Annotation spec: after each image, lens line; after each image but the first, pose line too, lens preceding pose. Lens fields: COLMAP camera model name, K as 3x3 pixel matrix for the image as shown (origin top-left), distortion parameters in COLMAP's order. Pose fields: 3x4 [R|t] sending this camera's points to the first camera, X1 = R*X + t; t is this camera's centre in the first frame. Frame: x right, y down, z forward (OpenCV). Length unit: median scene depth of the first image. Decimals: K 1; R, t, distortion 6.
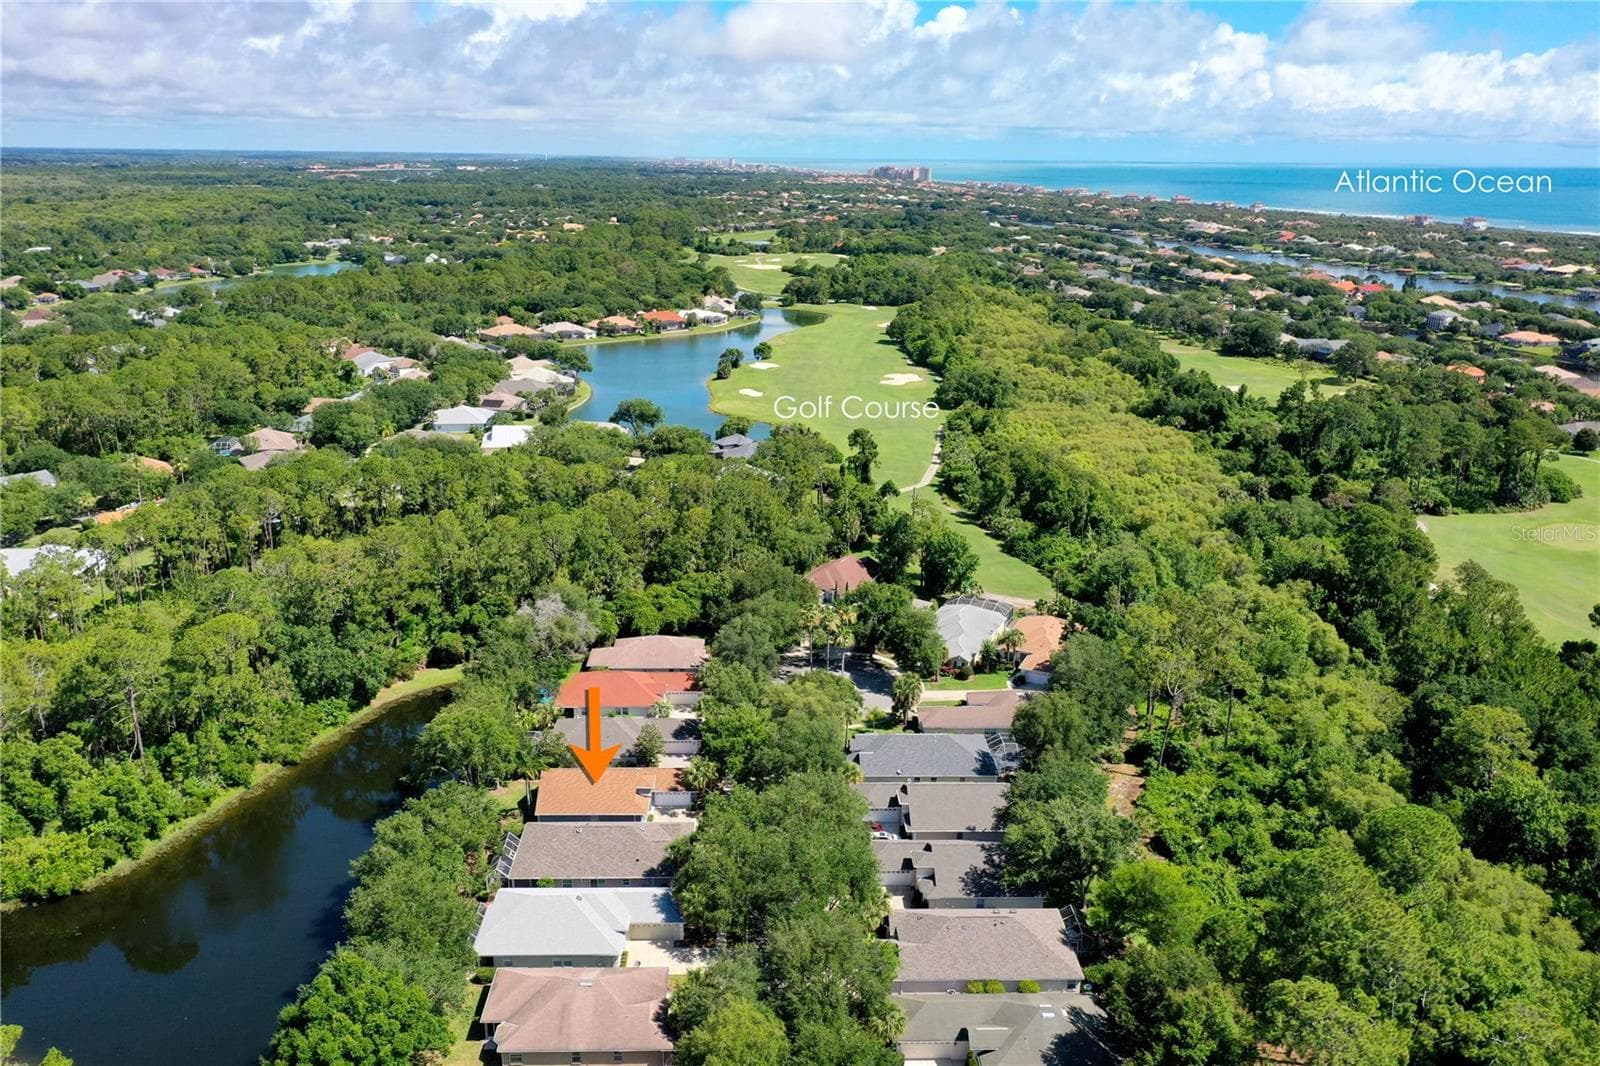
lens RADIAL K [[1290.8, 0, 799.0], [0, 1290.8, 533.0], [0, 0, 1]] dist [-0.001050, 0.008448]
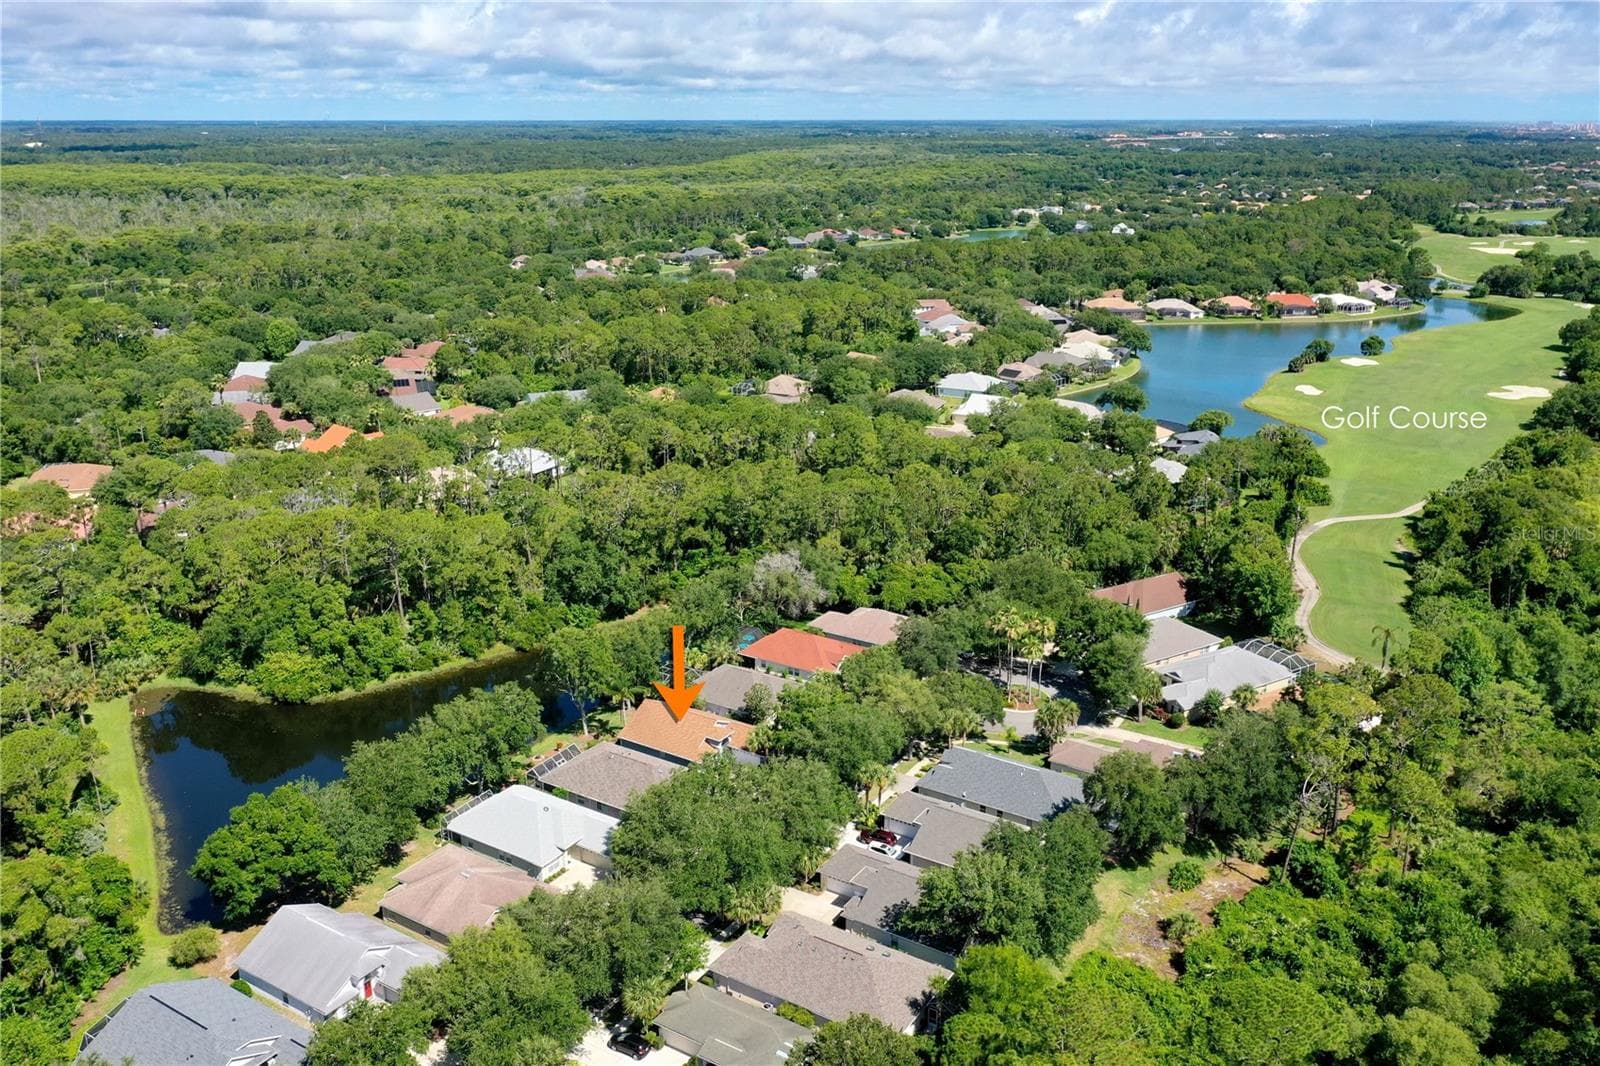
lens RADIAL K [[1290.8, 0, 784.3], [0, 1290.8, 567.2], [0, 0, 1]] dist [-0.001050, 0.008448]
pose [[0.821989, 0.175565, -0.541766, 0.124686], [-0.150182, 0.984447, 0.091157, -0.011254], [0.549344, 0.006433, 0.835572, 0.043671]]
